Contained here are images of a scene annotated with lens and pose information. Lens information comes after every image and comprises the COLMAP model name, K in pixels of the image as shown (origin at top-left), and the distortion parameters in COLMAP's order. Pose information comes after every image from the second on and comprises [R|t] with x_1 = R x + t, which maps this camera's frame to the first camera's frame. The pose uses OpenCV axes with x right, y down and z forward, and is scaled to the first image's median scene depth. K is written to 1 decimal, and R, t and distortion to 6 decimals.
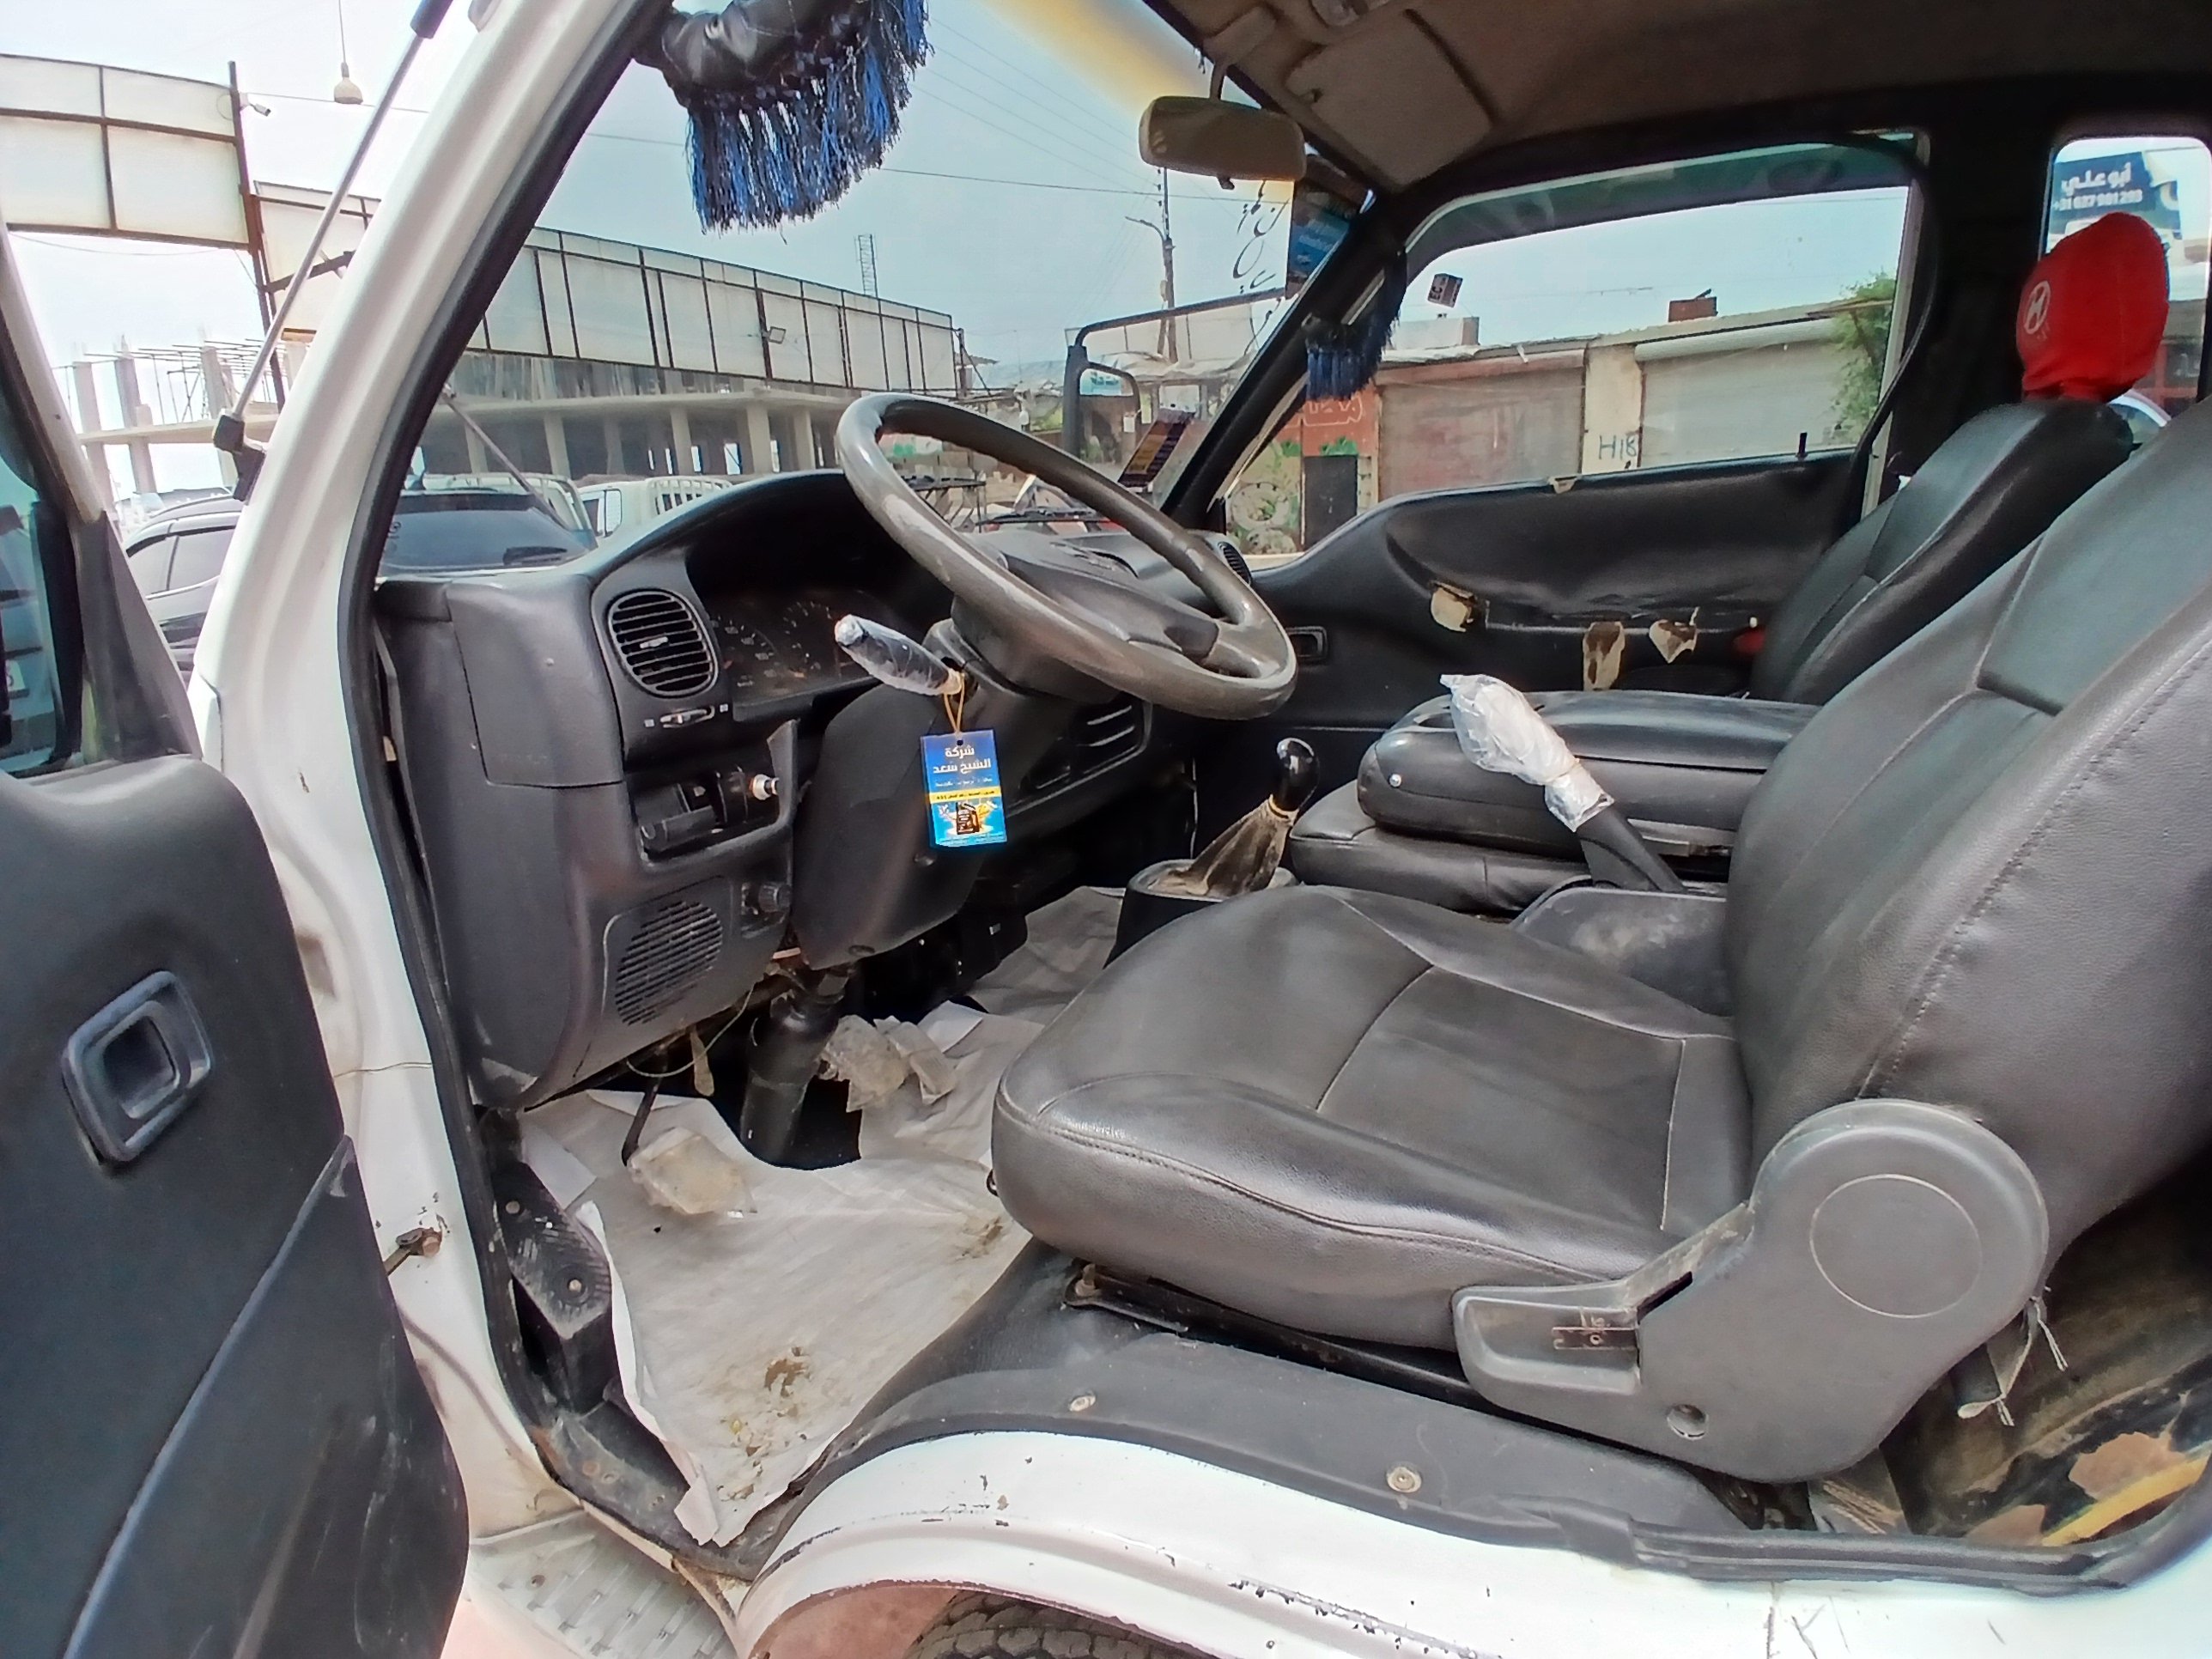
lens RADIAL K [[1111.0, 0, 1115.0], [0, 1111.0, 834.9], [0, 0, 1]] dist [-0.013859, -0.036855]
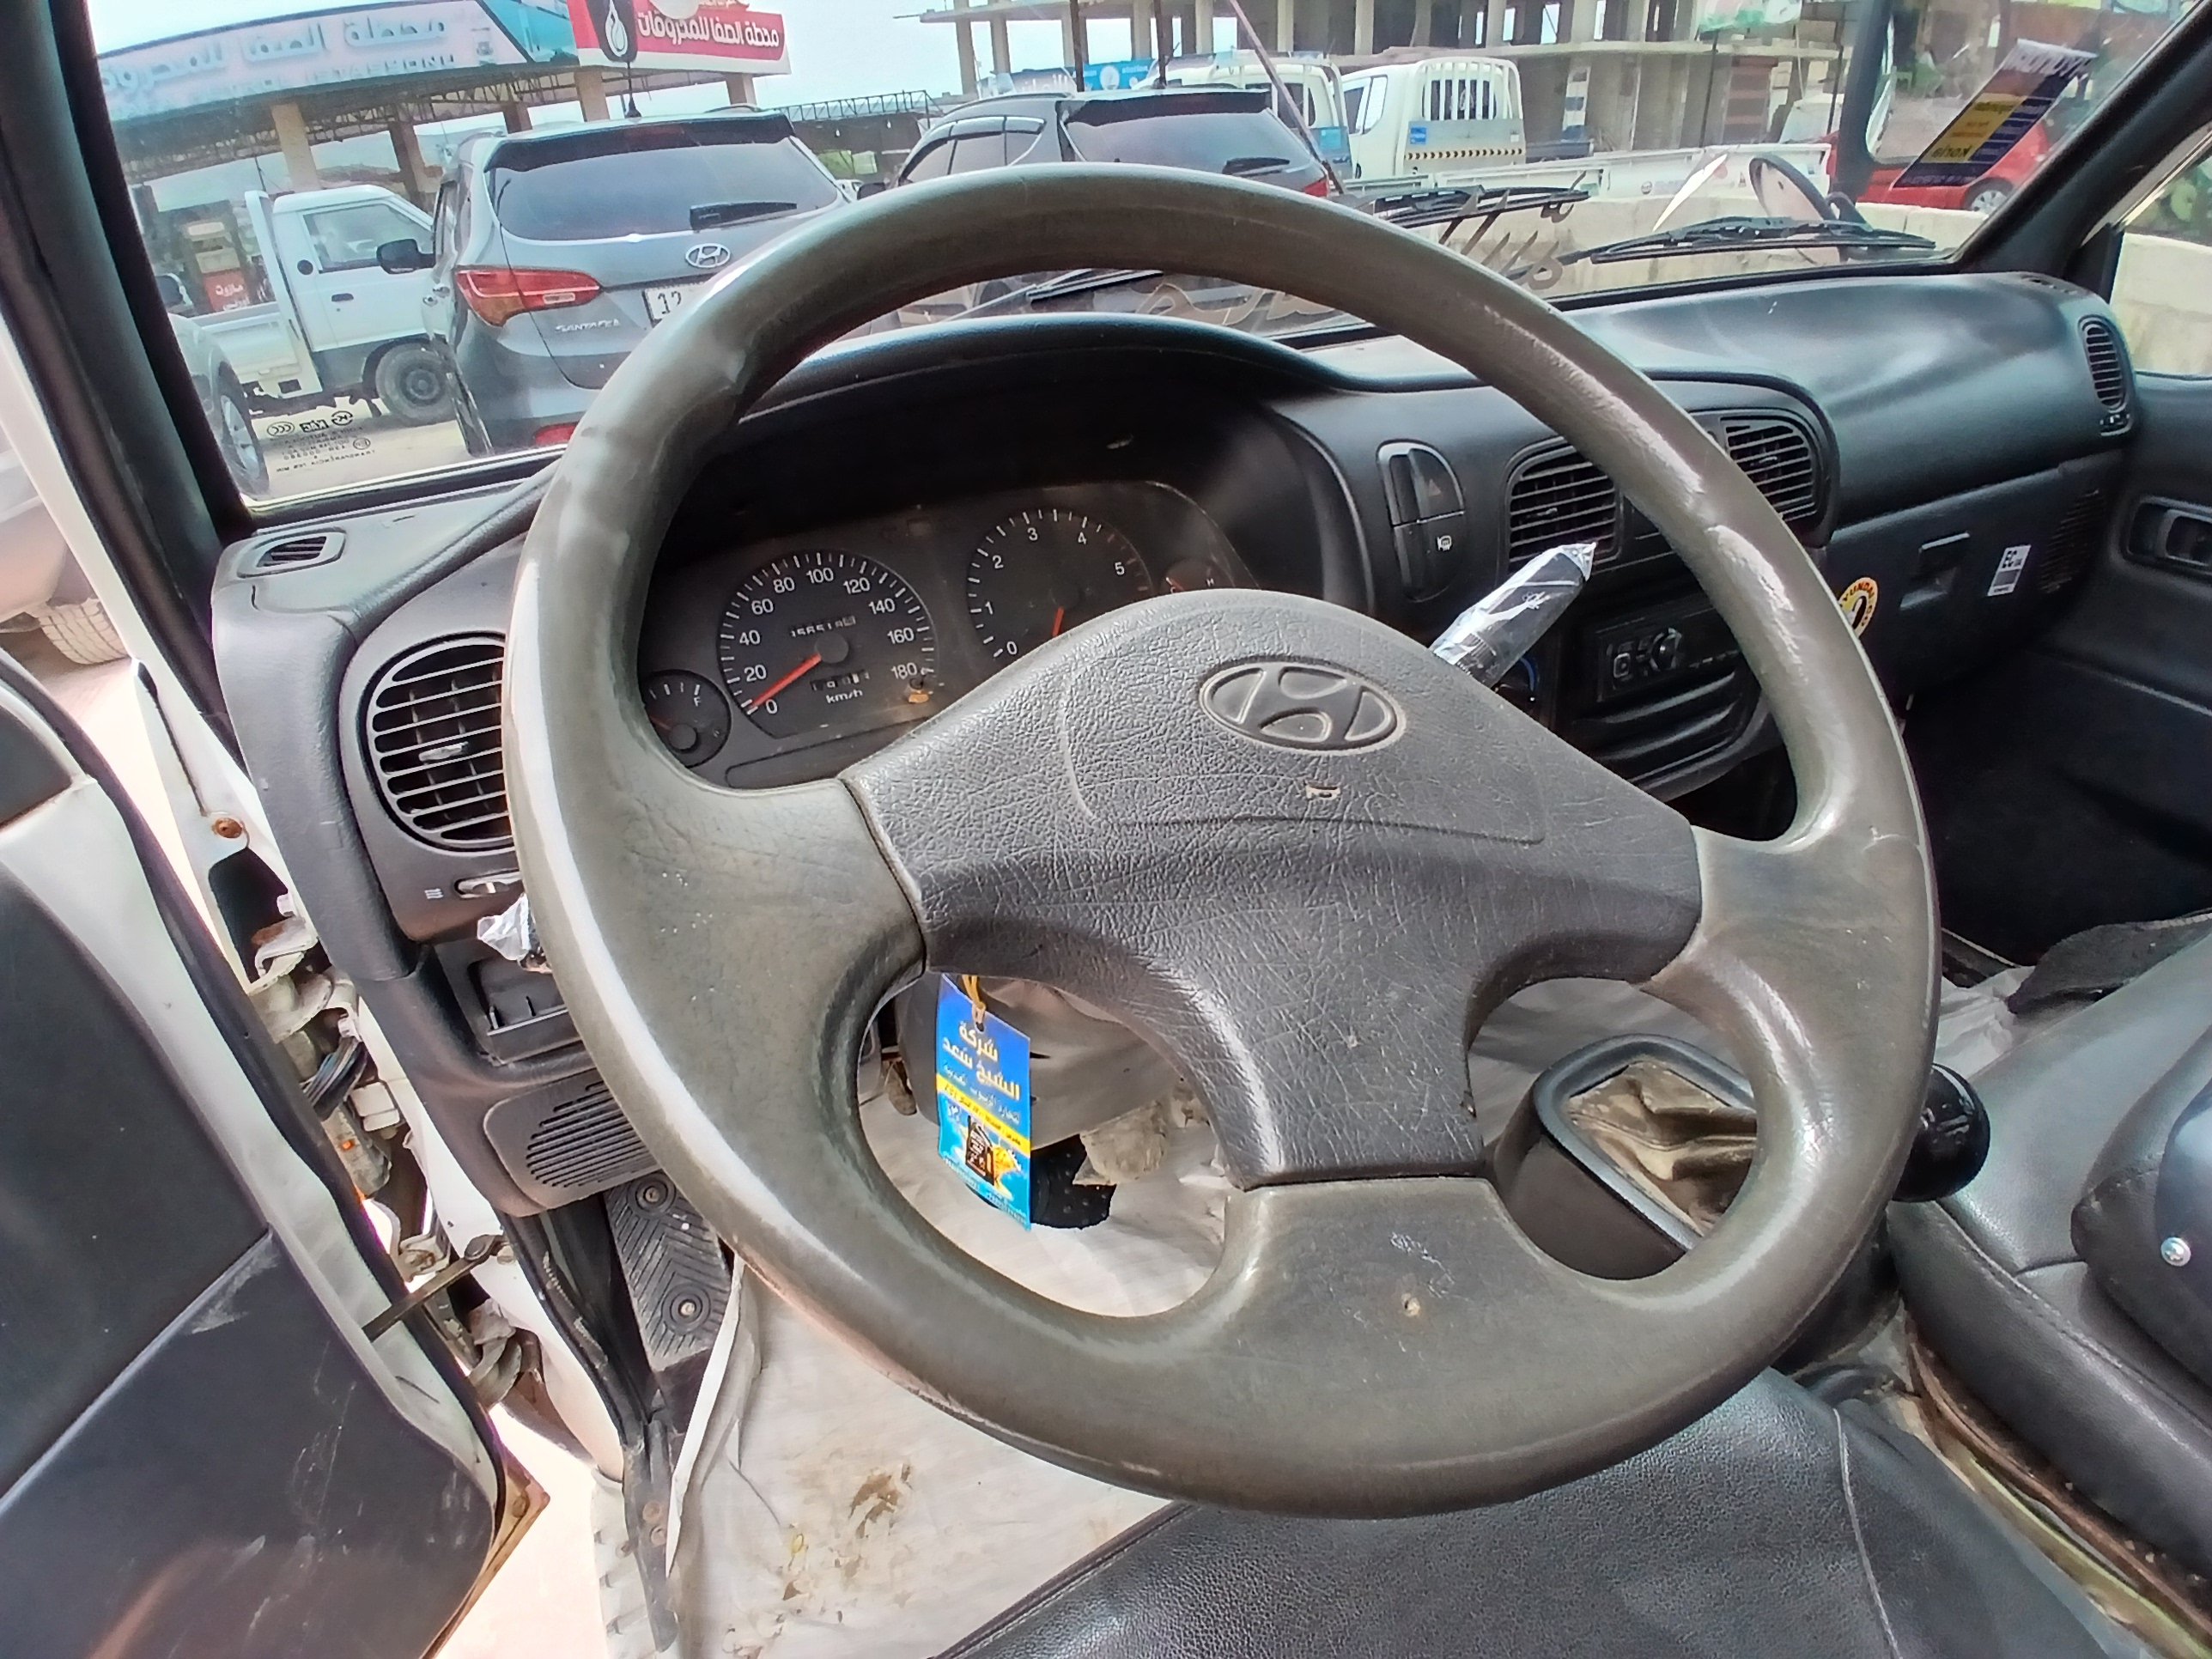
lens RADIAL K [[1111.0, 0, 1115.0], [0, 1111.0, 834.9], [0, 0, 1]] dist [-0.013859, -0.036855]
pose [[0.799329, 0.312328, -0.513346, 0.102185], [-0.134727, 0.925707, 0.353433, -0.271470], [0.585595, -0.213348, 0.782023, 0.555608]]
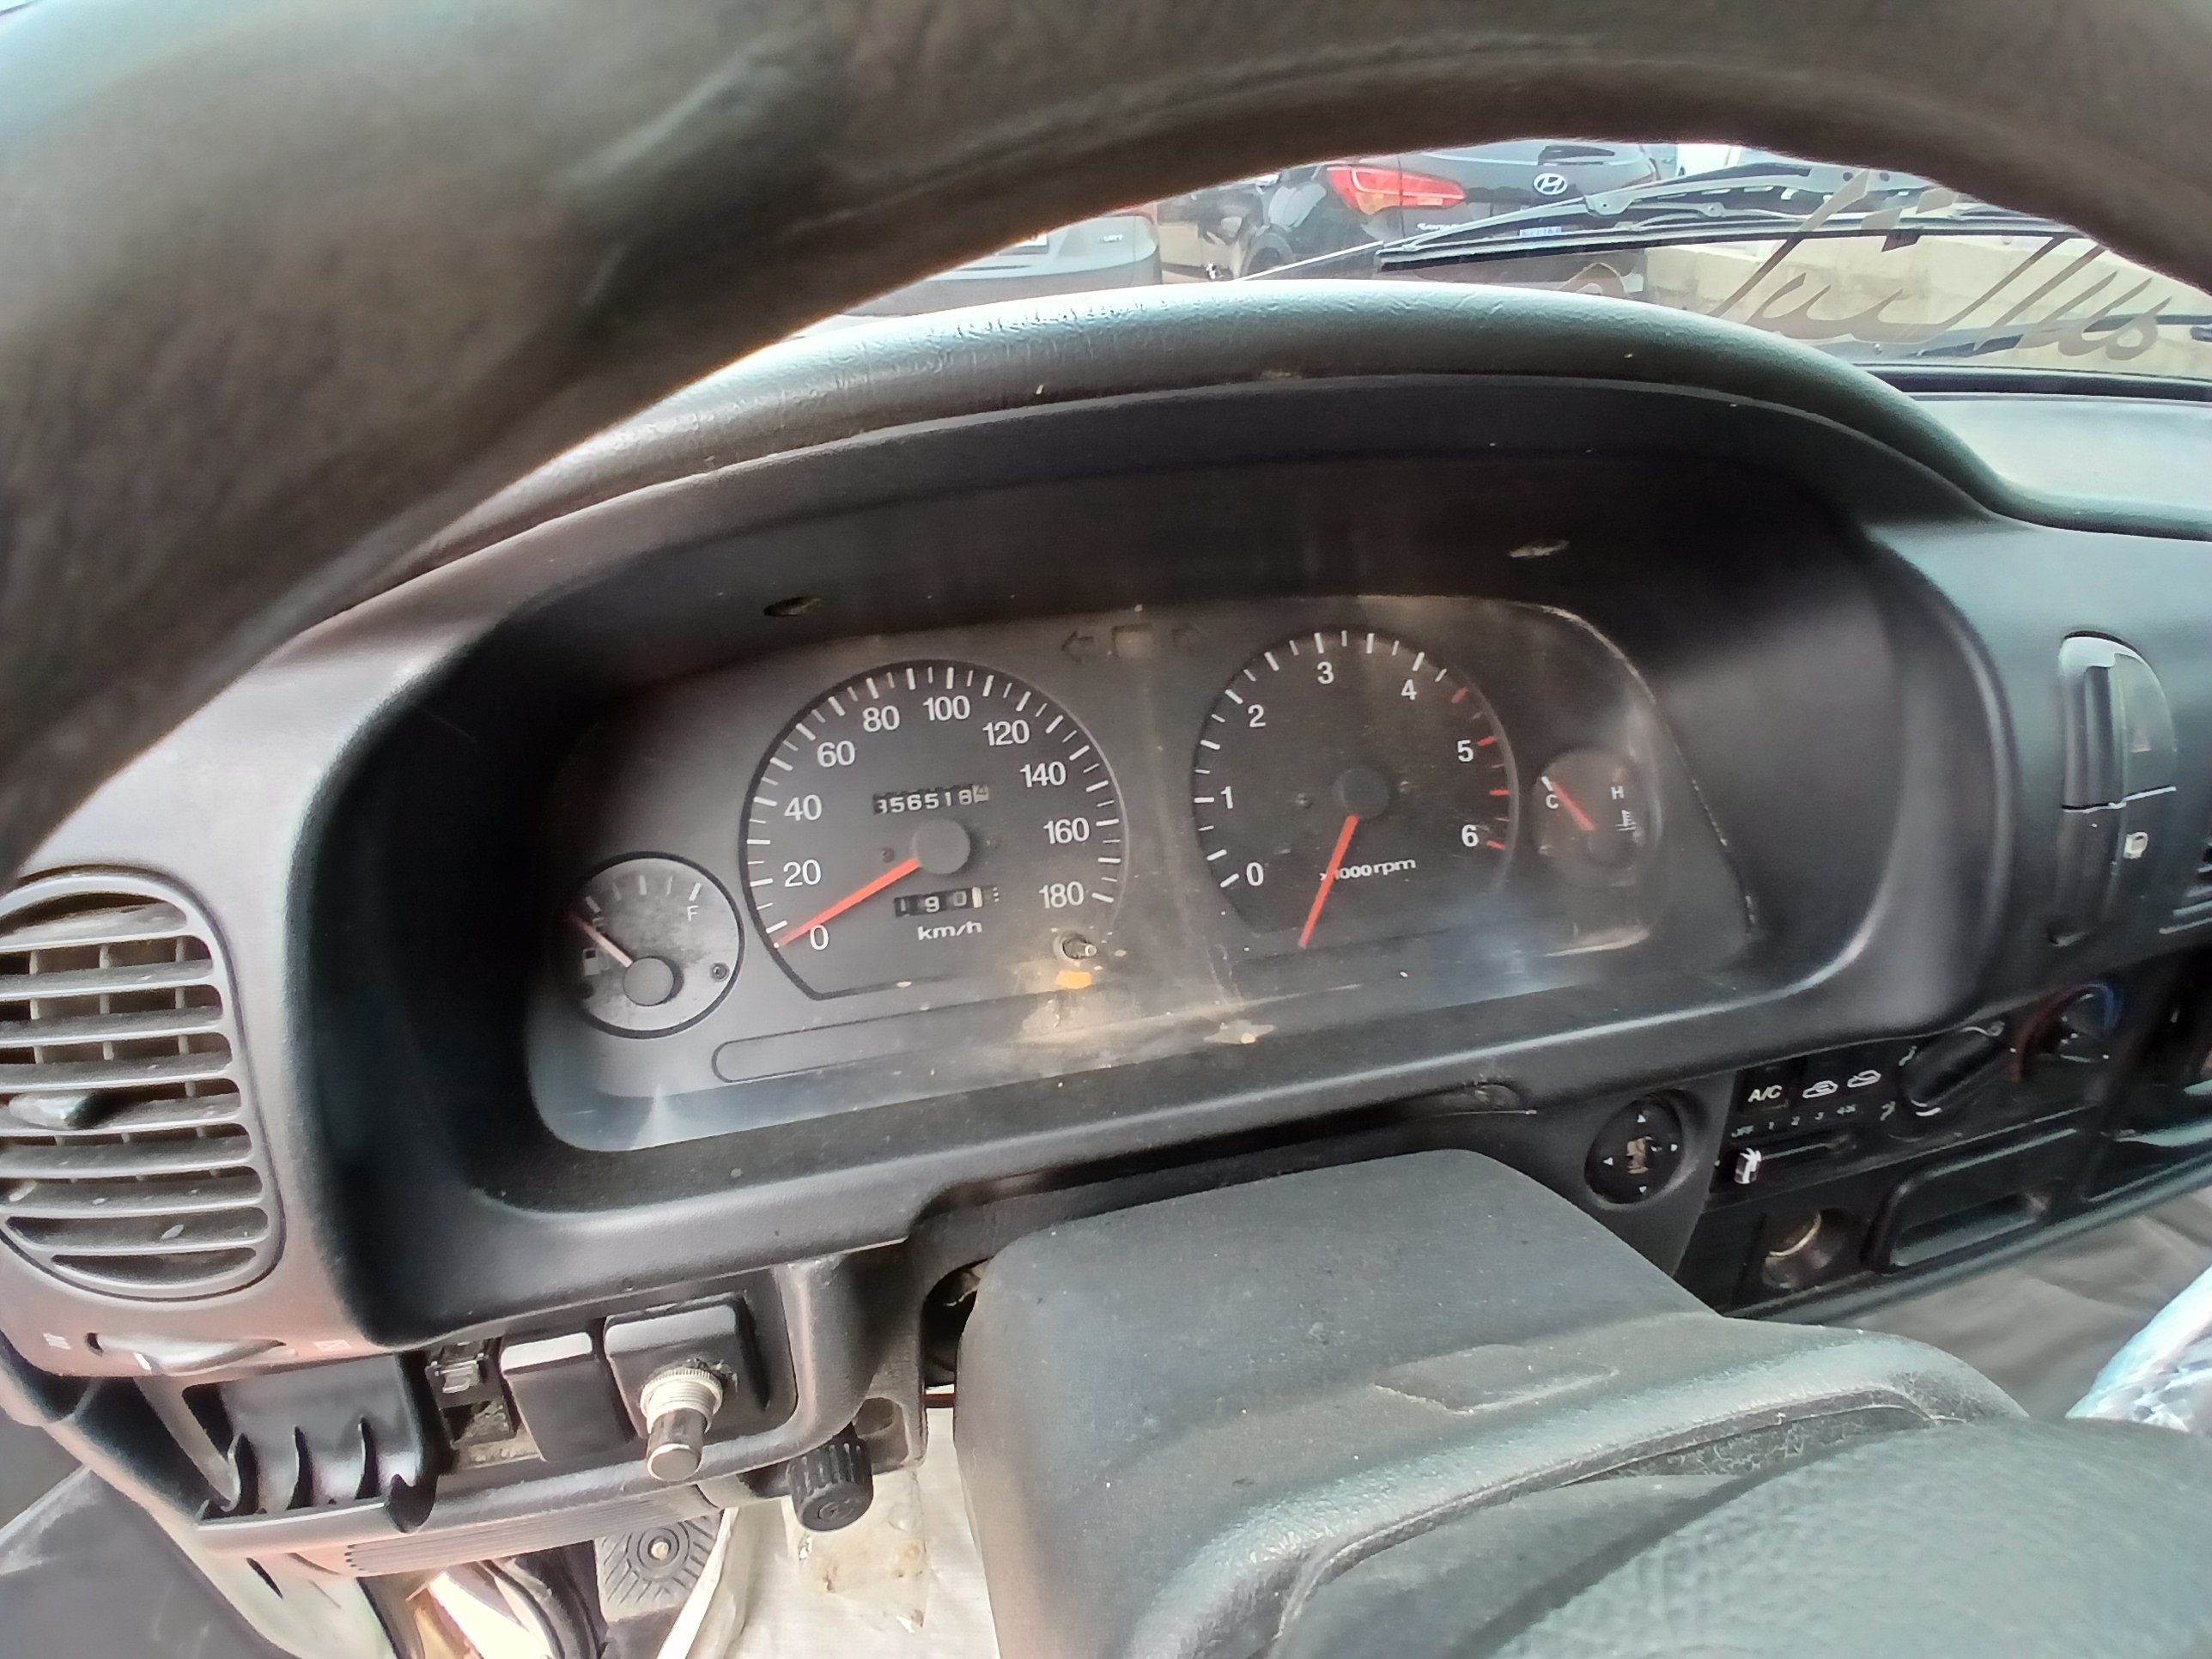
lens RADIAL K [[1132.9, 0, 1096.6], [0, 1132.9, 873.1], [0, 0, 1]] dist [-0.014643, -0.034763]
pose [[0.636059, 0.469336, -0.612497, -0.092866], [-0.237047, 0.874224, 0.423722, -0.281191], [0.734327, -0.124322, 0.667313, 0.739468]]
